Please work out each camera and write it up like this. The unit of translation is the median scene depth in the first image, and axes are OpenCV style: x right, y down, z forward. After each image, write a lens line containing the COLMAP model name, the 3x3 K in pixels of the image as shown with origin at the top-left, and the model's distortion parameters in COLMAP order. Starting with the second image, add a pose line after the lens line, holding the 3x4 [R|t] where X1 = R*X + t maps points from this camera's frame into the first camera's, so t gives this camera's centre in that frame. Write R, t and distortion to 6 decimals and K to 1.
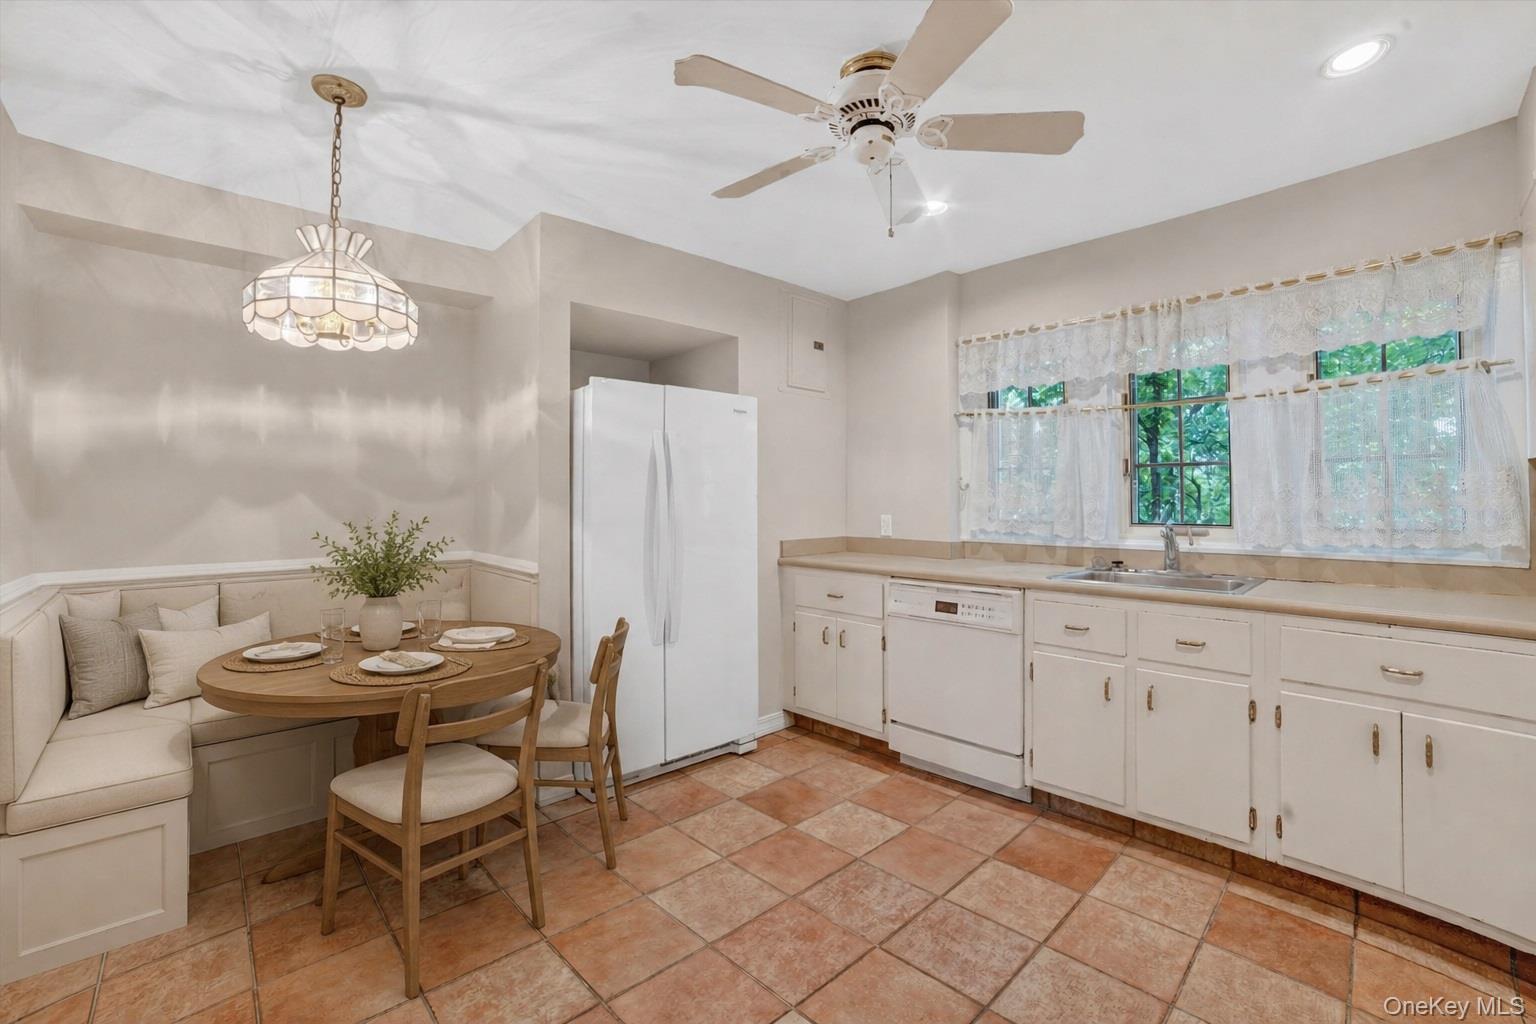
lens RADIAL K [[649.4, 0, 768.0], [0, 649.4, 512.0], [0, 0, 1]] dist [-0.013160, 0.000199]
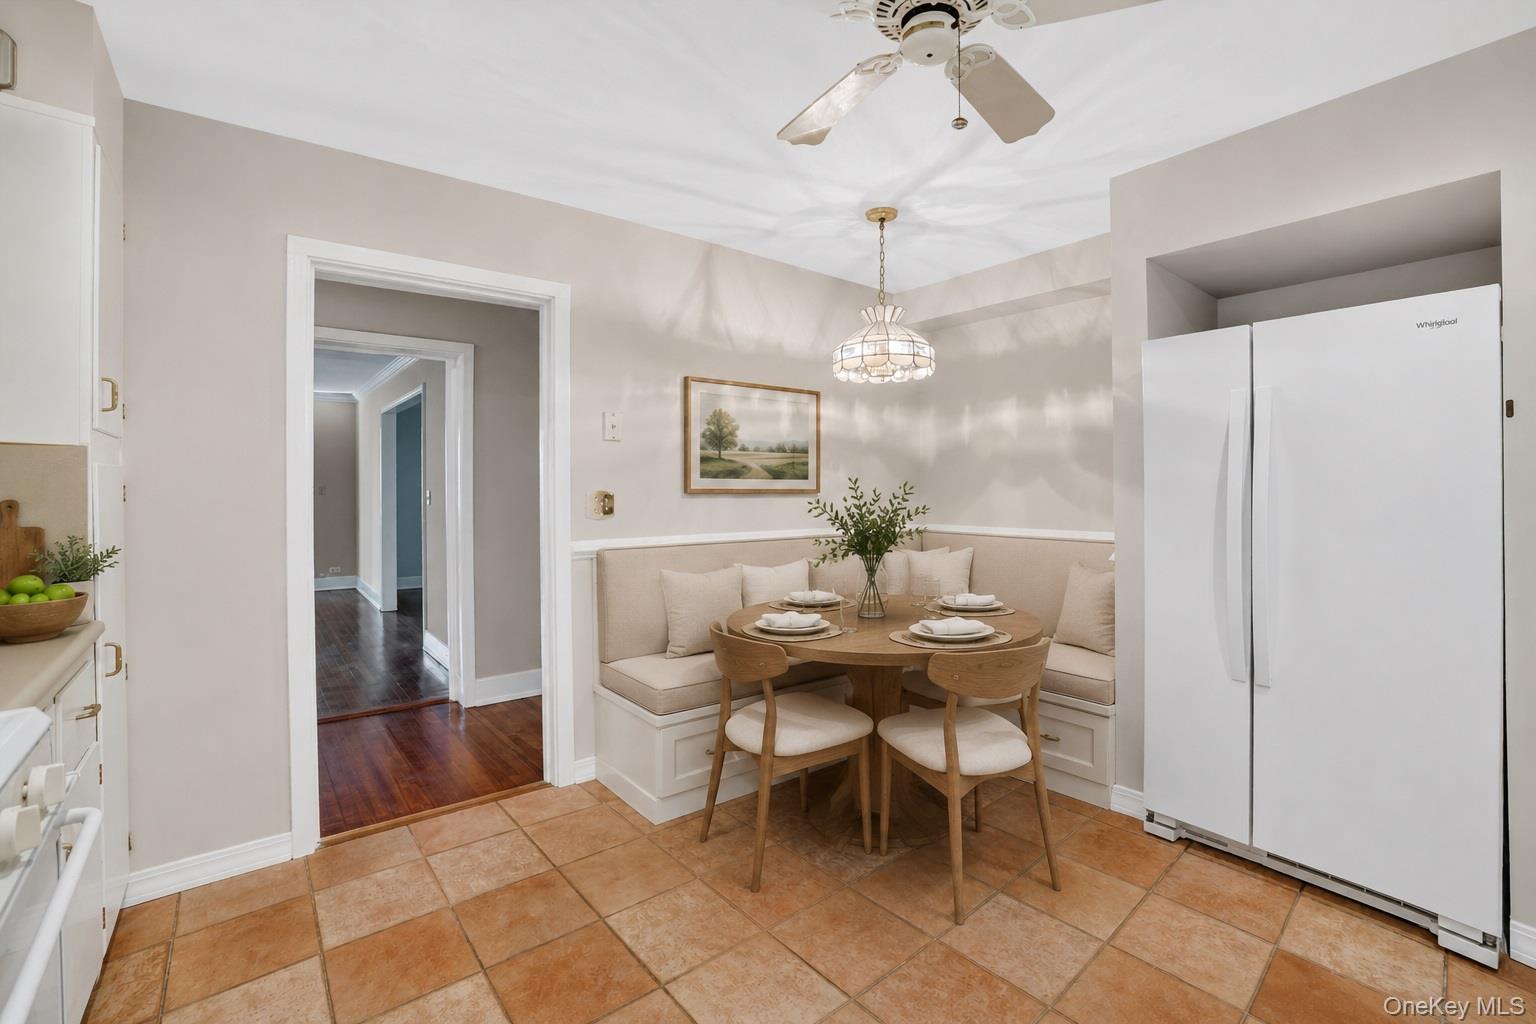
lens RADIAL K [[640.4, 0, 766.5], [0, 640.4, 483.6], [0, 0, 1]] dist [-0.000493, -0.000010]
pose [[0.000327, 0.003650, -0.999993, 0.570949], [-0.023624, 0.999714, 0.003641, -0.004029], [0.999721, 0.023623, 0.000413, 0.478201]]
